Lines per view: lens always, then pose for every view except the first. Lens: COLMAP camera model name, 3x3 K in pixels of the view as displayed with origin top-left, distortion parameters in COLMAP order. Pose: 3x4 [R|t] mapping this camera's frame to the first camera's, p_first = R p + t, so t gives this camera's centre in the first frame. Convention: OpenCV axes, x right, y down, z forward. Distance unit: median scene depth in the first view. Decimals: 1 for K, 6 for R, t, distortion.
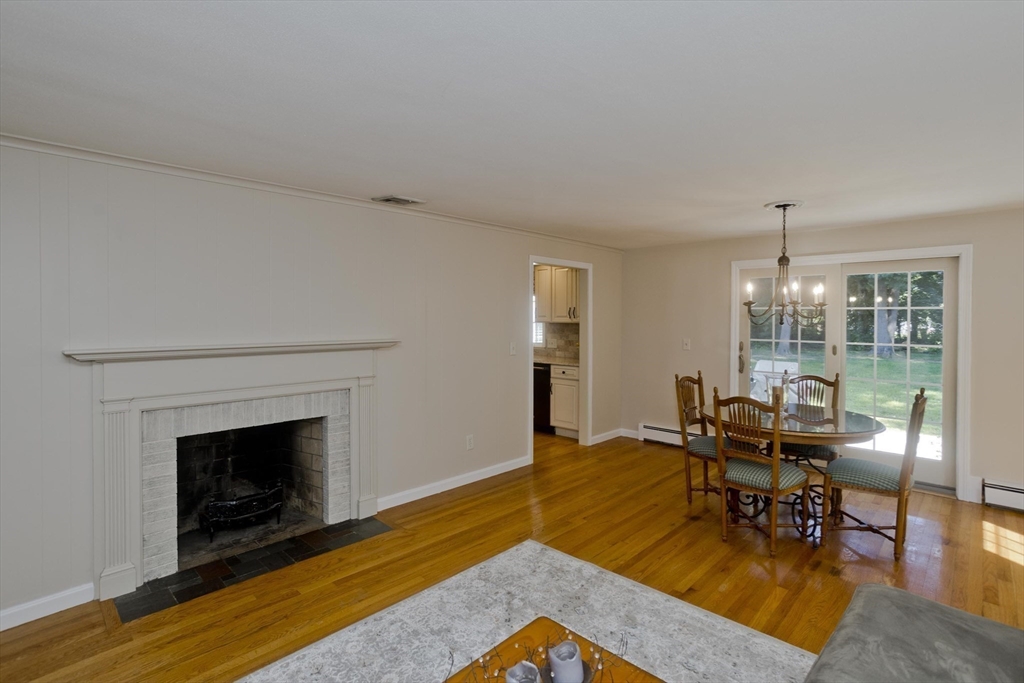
lens RADIAL K [[506.5, 0, 521.6], [0, 506.5, 331.1], [0, 0, 1]] dist [-0.042769, 0.024491]
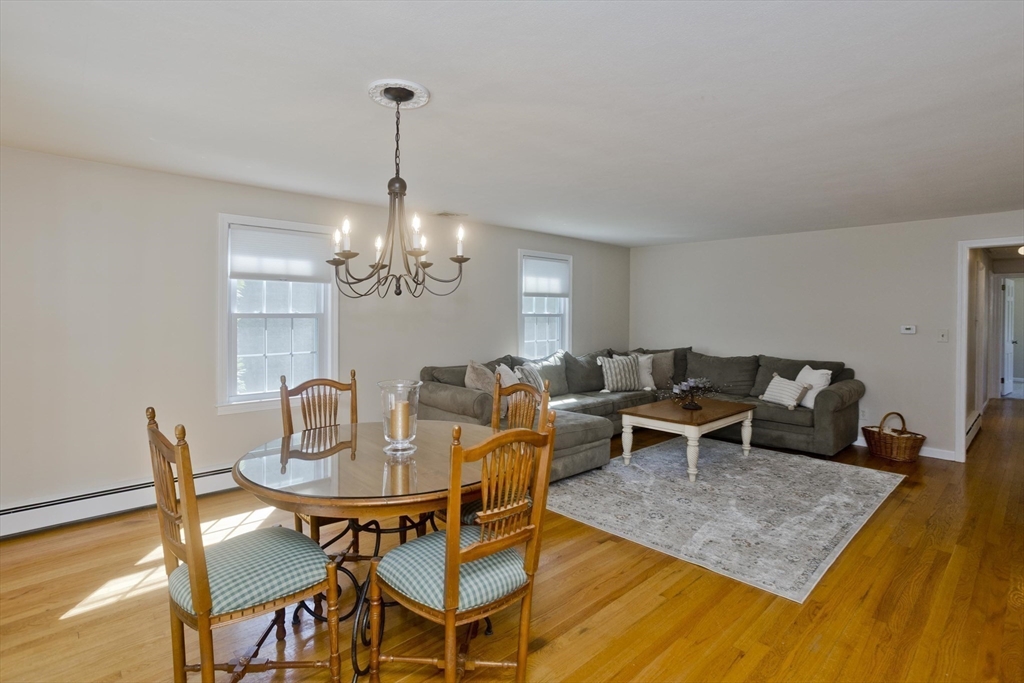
lens RADIAL K [[506.5, 0, 521.6], [0, 506.5, 331.1], [0, 0, 1]] dist [-0.042769, 0.024491]
pose [[-0.998527, -0.007790, 0.053702, 0.353499], [-0.004509, 0.998130, 0.060960, -0.006464], [-0.054076, 0.060628, -0.996695, 1.611688]]
